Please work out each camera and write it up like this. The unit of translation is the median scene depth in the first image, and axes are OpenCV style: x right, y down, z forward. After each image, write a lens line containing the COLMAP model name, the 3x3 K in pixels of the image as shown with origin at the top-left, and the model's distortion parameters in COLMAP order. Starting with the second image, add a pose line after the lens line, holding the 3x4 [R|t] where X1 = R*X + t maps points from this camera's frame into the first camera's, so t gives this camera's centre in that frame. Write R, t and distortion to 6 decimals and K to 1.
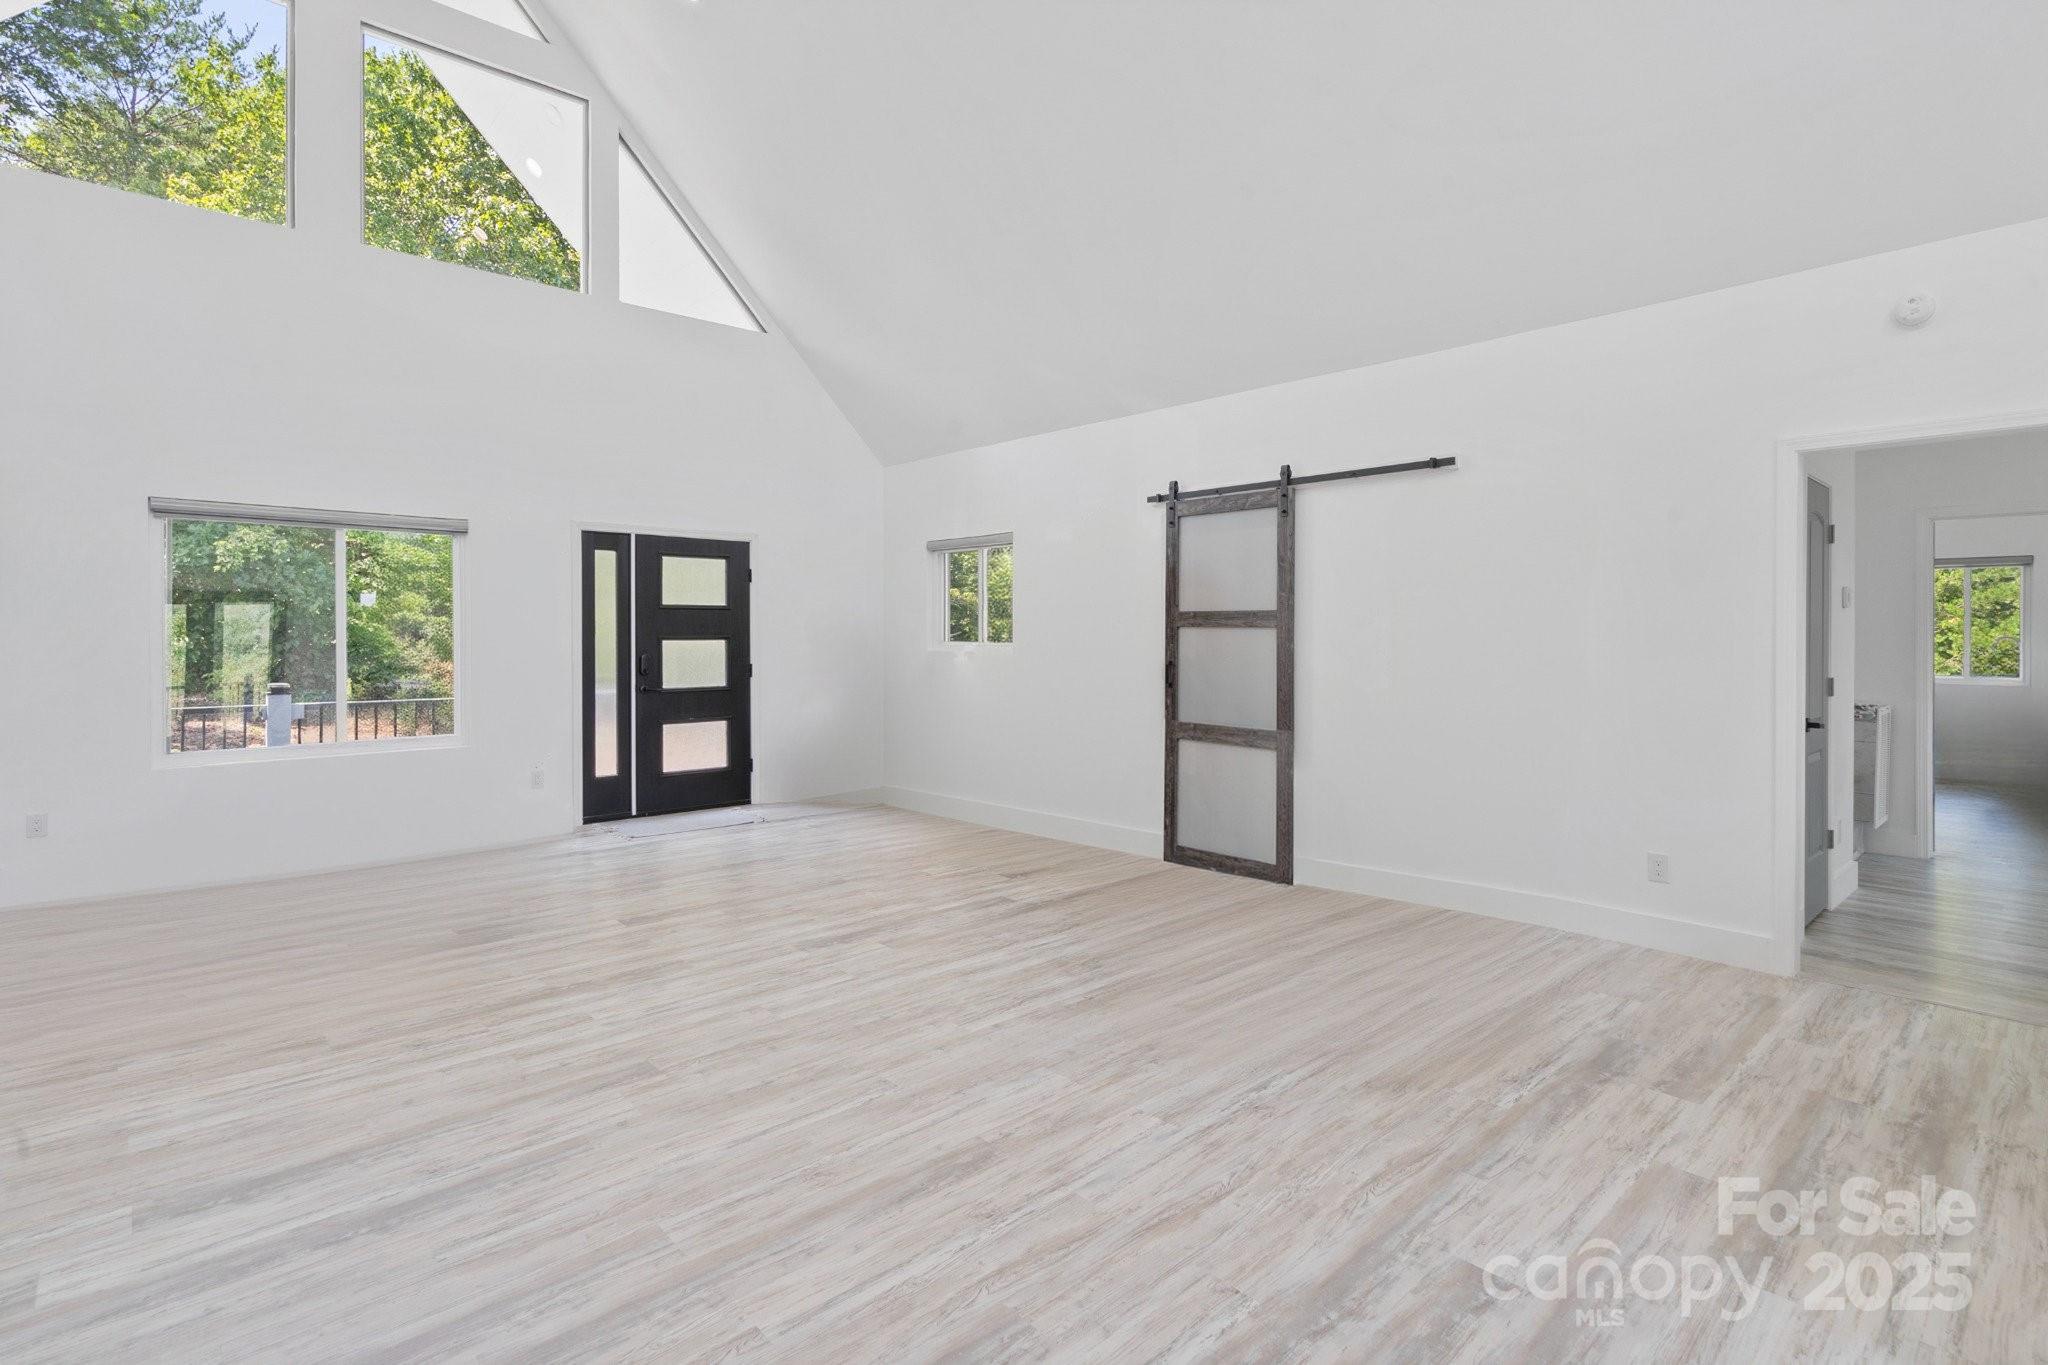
lens RADIAL K [[1009.0, 0, 1024.0], [0, 1009.0, 636.8], [0, 0, 1]] dist [0.010670, -0.001542]
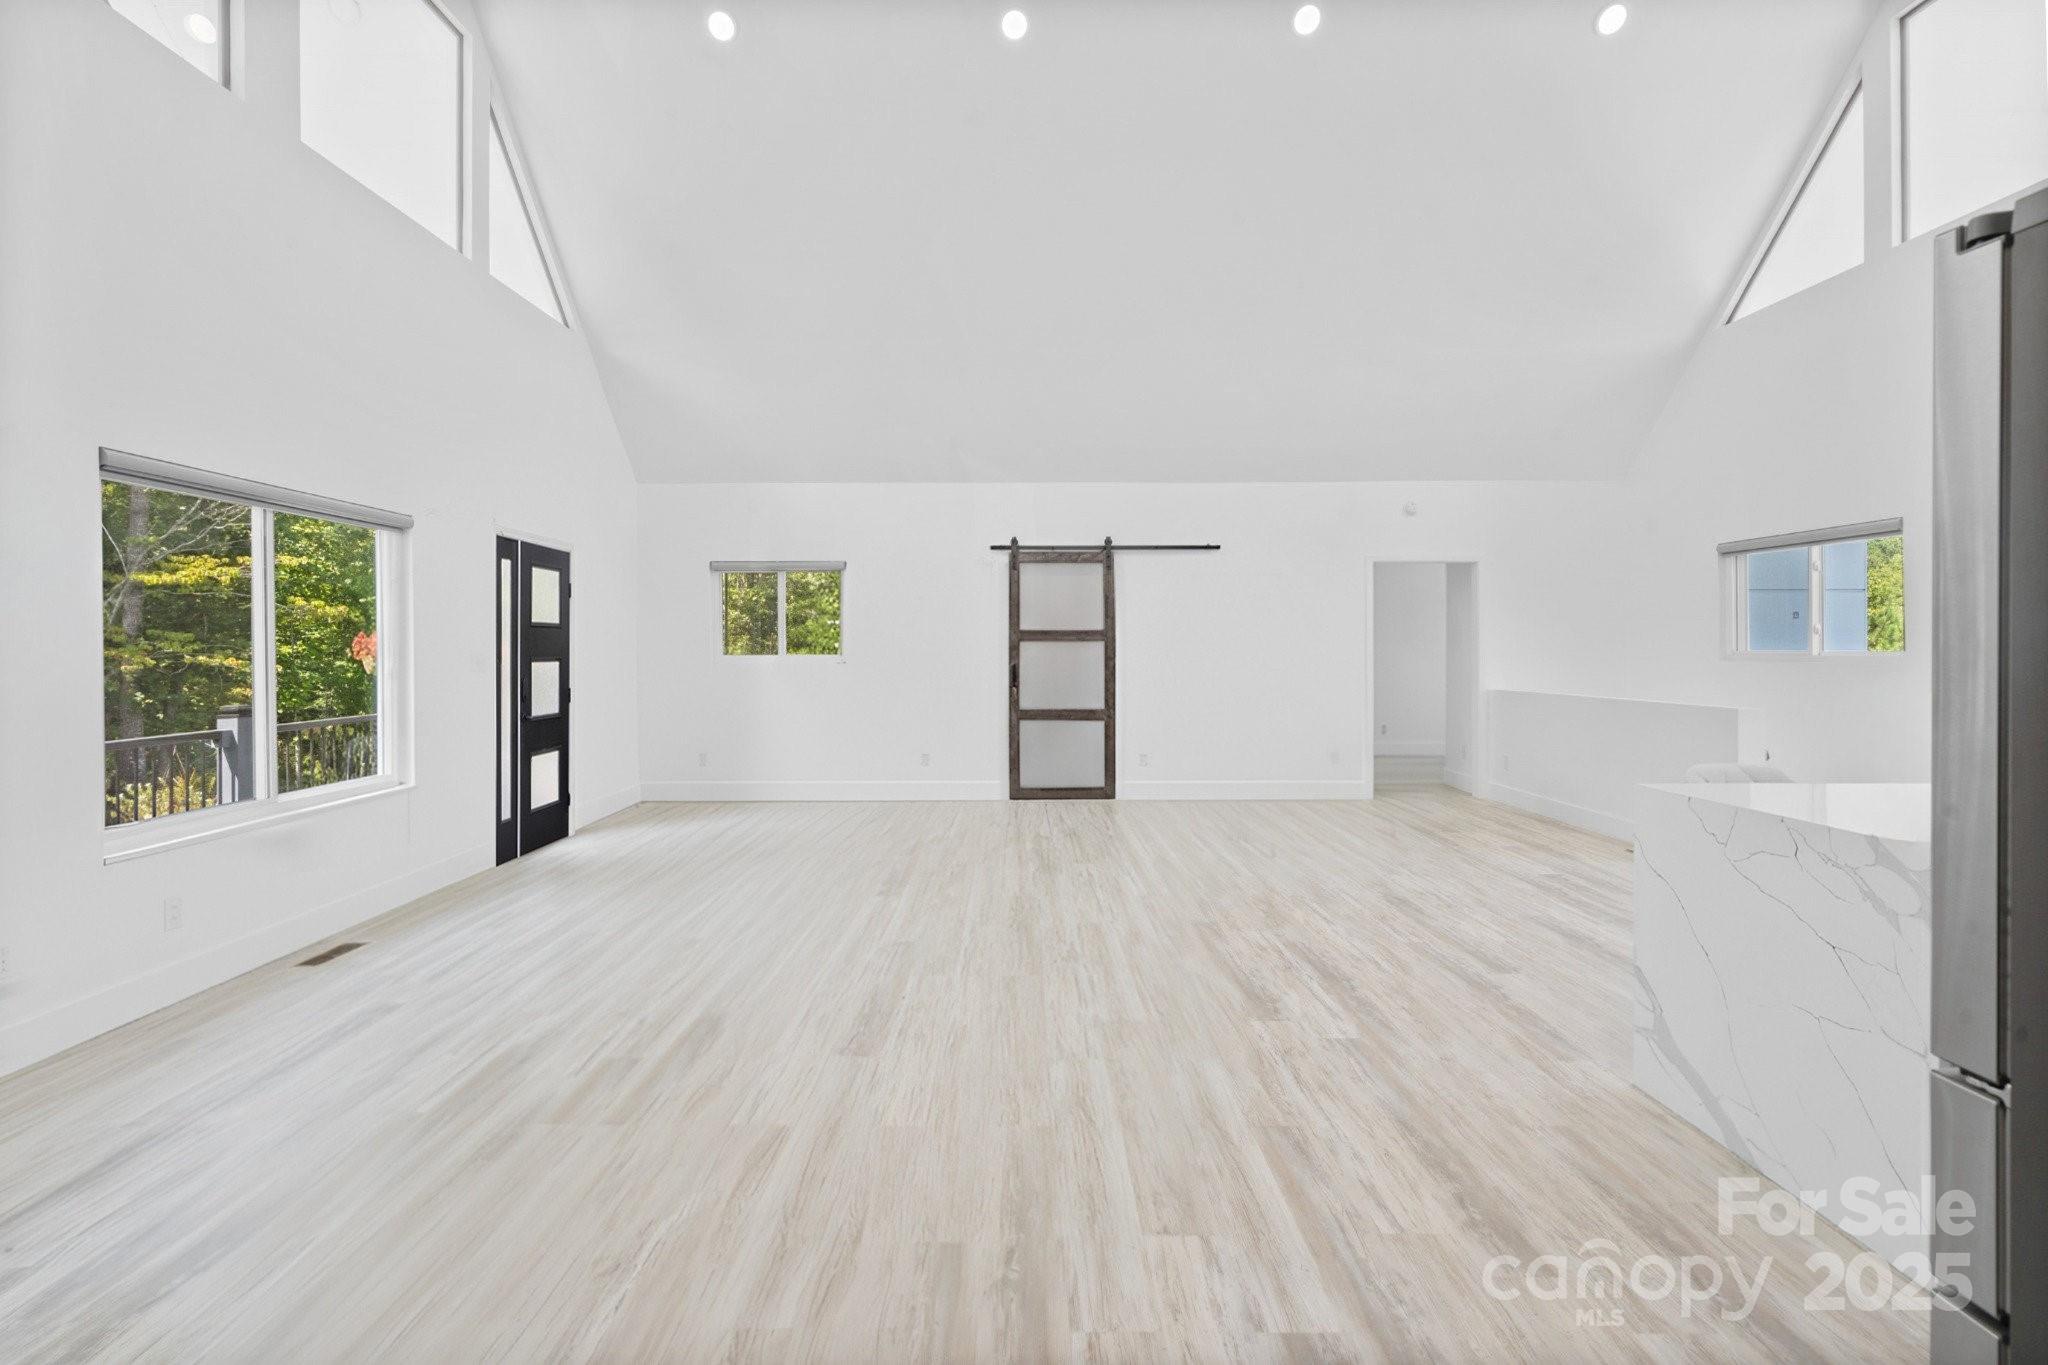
lens RADIAL K [[941.1, 0, 1028.9], [0, 941.1, 659.0], [0, 0, 1]] dist [-0.002364, -0.000315]
pose [[0.664154, -0.014633, 0.747453, -0.713138], [0.010838, 0.999892, 0.009944, 0.001472], [-0.747517, 0.001497, 0.664240, 0.106582]]
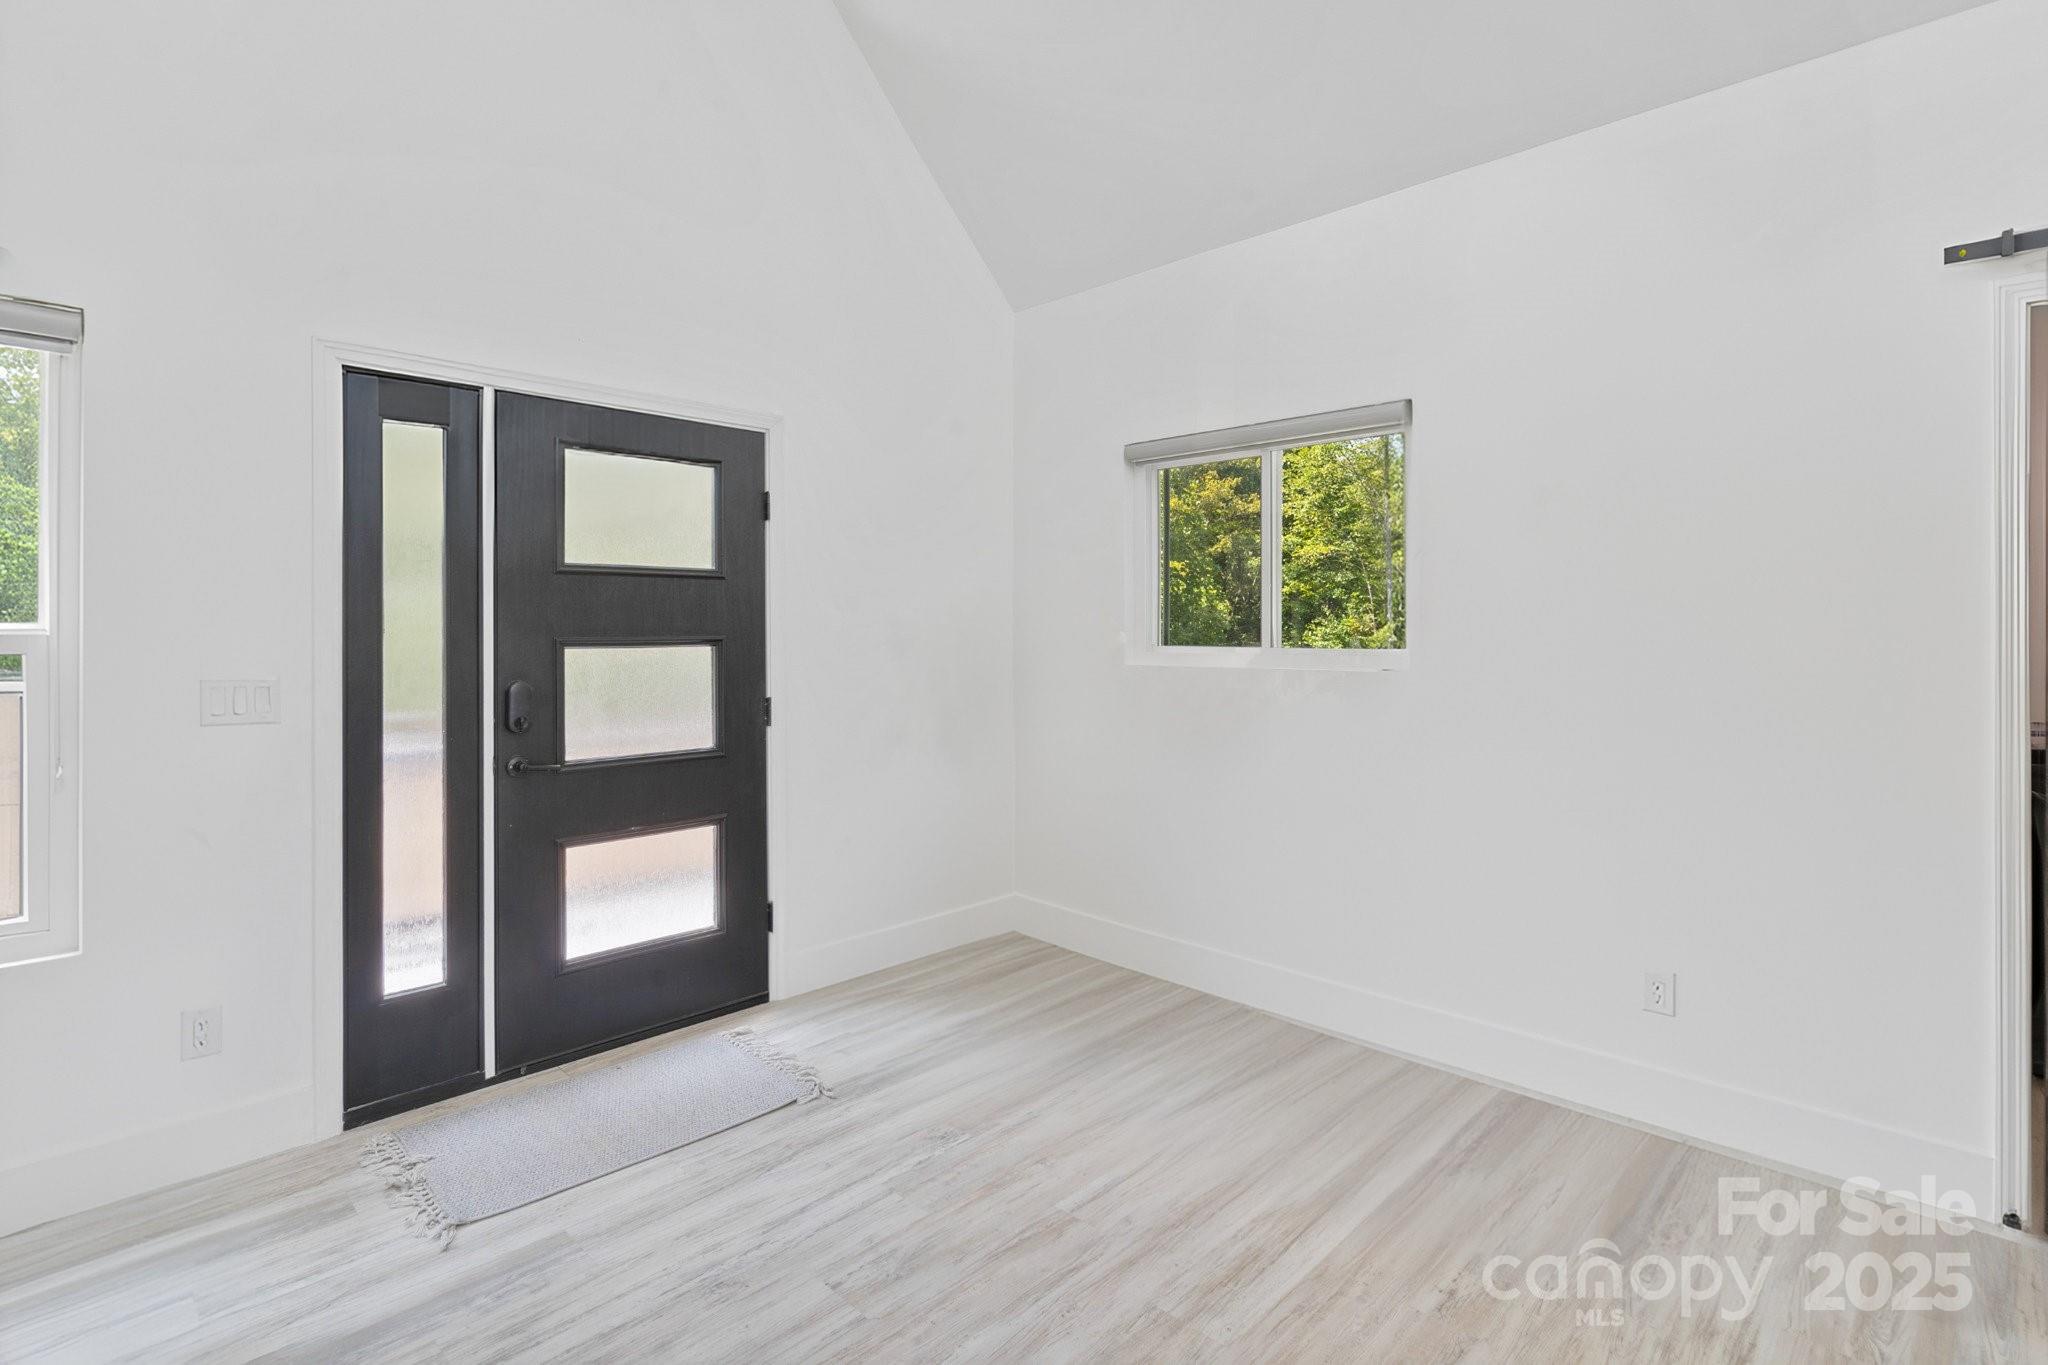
lens RADIAL K [[1007.7, 0, 1021.8], [0, 1007.7, 627.4], [0, 0, 1]] dist [-0.012766, 0.000363]
pose [[0.999914, -0.003095, 0.012730, -0.178199], [0.003223, 0.999944, -0.010045, -0.000167], [-0.012698, 0.010085, 0.999869, 0.598137]]
